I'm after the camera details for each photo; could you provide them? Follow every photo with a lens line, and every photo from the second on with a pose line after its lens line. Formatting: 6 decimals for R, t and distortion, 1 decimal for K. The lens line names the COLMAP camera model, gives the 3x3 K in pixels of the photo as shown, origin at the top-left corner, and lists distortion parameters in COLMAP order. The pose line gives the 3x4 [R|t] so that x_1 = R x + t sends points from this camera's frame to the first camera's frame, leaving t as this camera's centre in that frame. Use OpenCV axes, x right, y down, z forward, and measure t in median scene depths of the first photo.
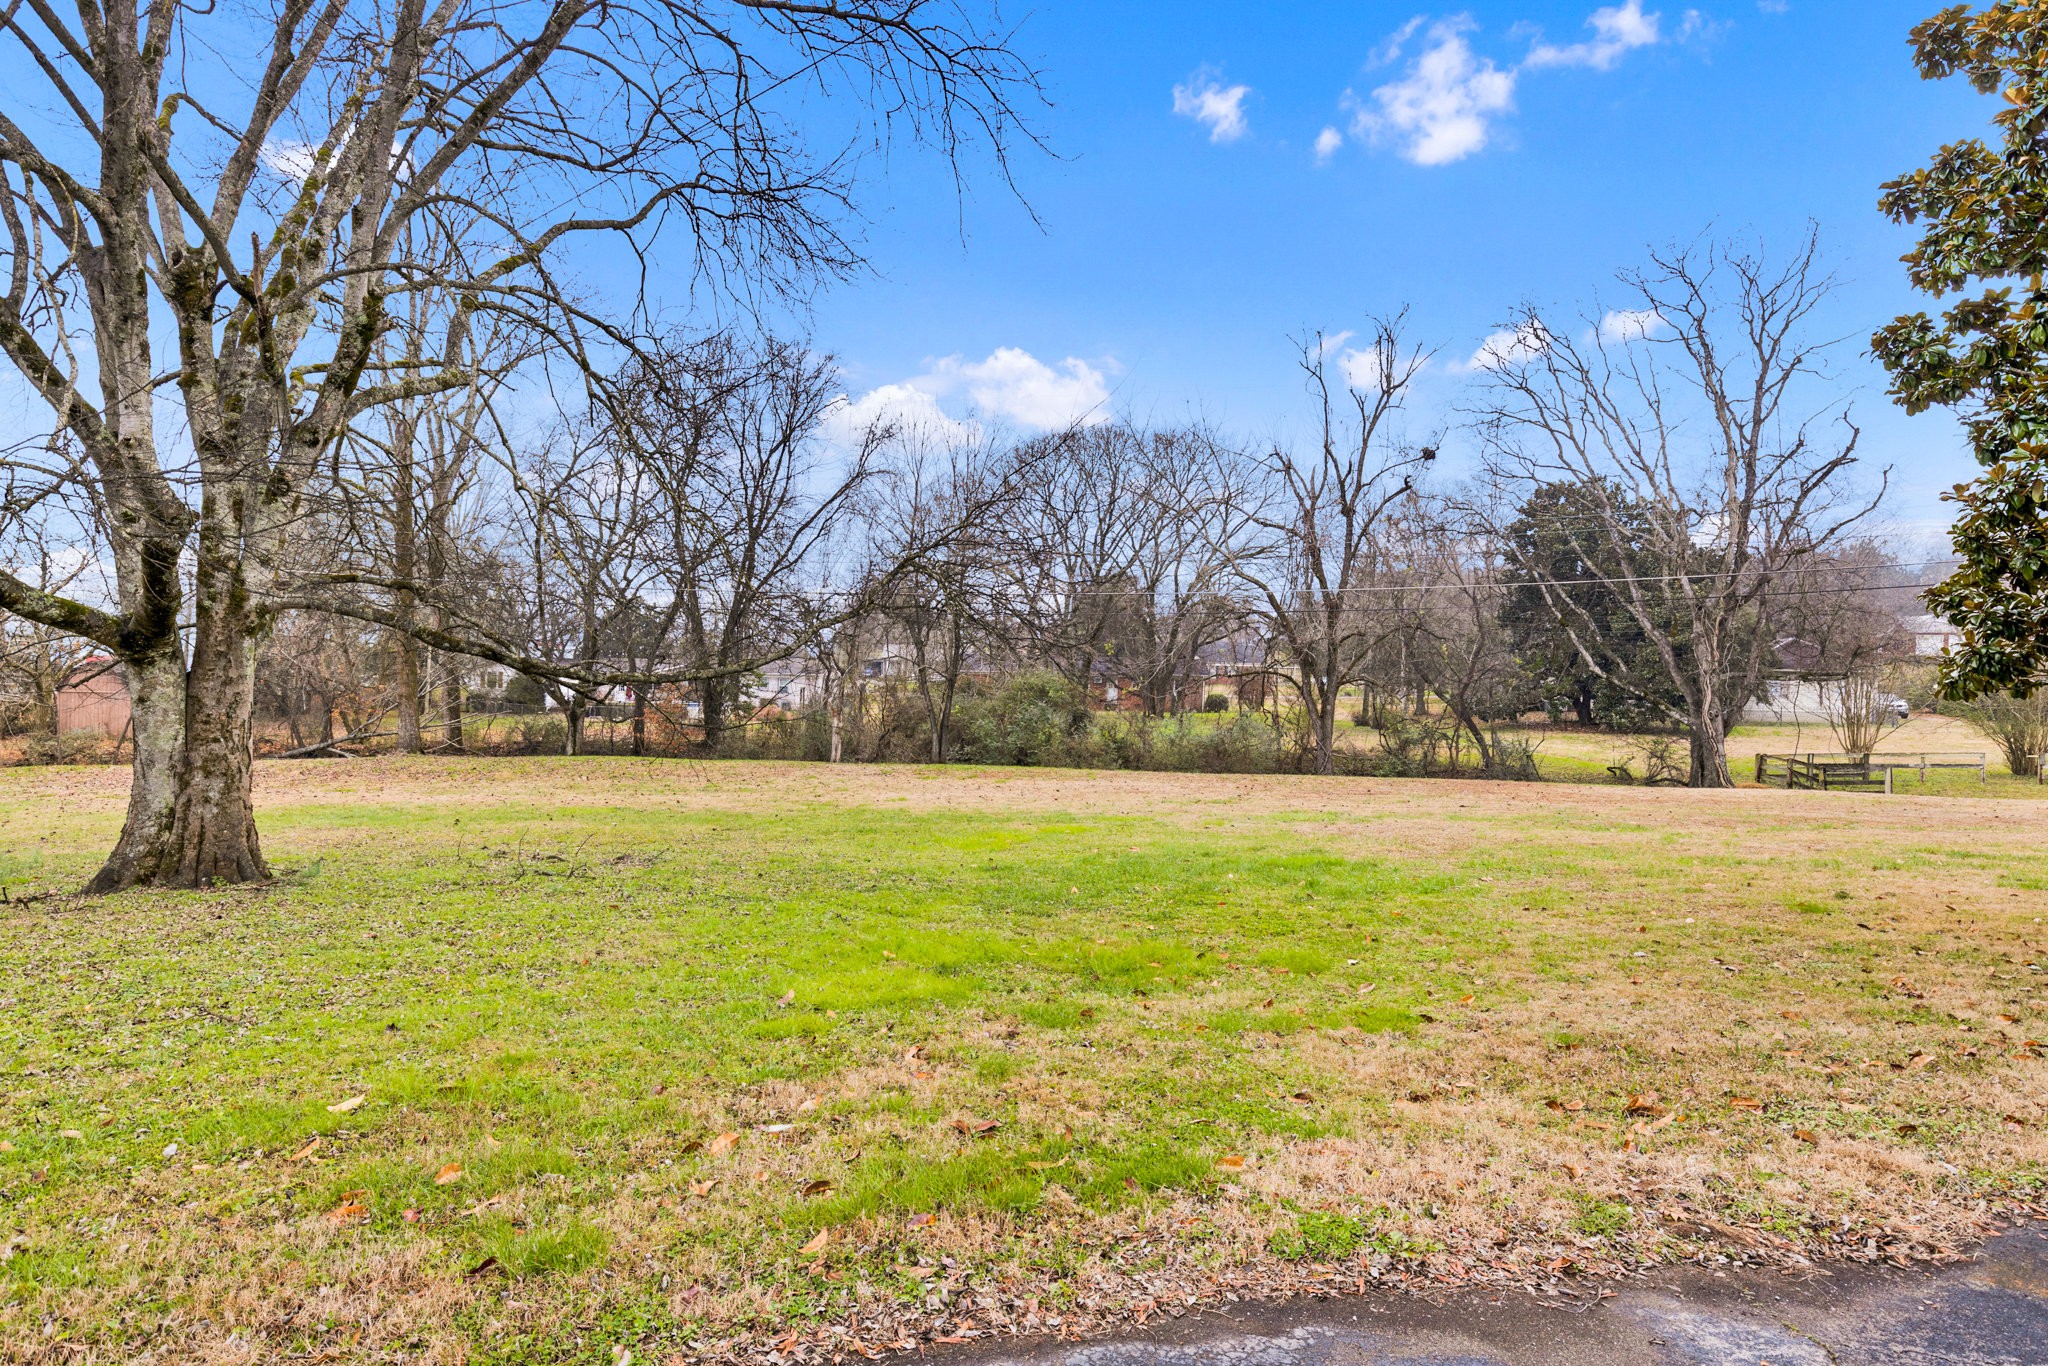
lens RADIAL K [[1208.0, 0, 975.3], [0, 1208.0, 684.9], [0, 0, 1]] dist [0.045009, -0.055670]
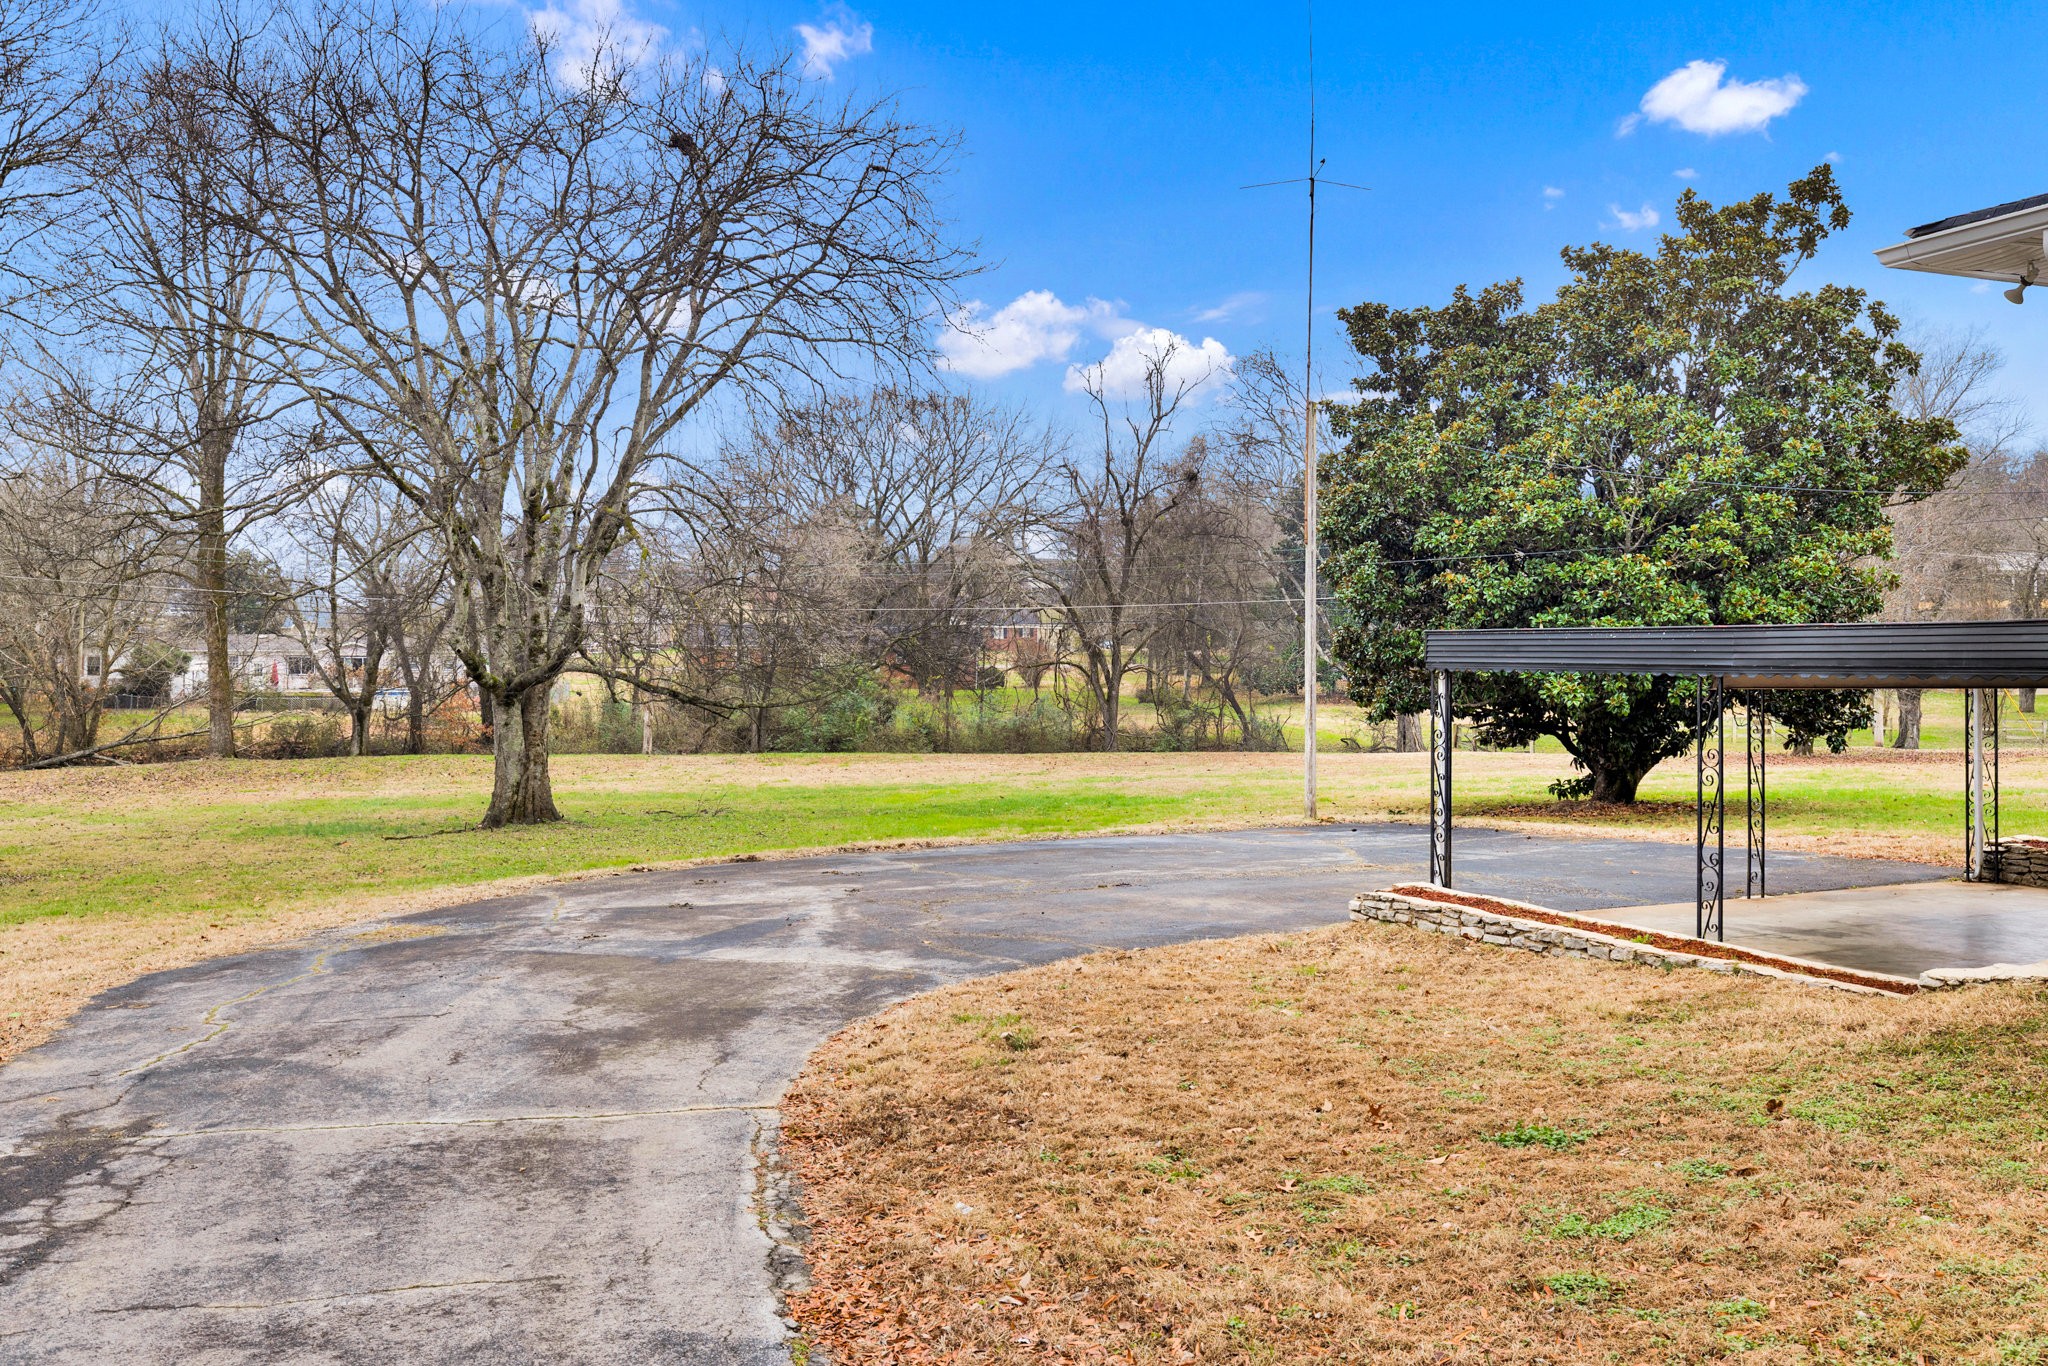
lens RADIAL K [[1682.3, 0, 1023.1], [0, 1682.3, 640.0], [0, 0, 1]] dist [0.000926, -0.001577]
pose [[0.972844, -0.014335, 0.231017, -0.145720], [0.014666, 0.999892, 0.000288, -0.030426], [-0.230997, 0.003108, 0.972950, -0.485239]]
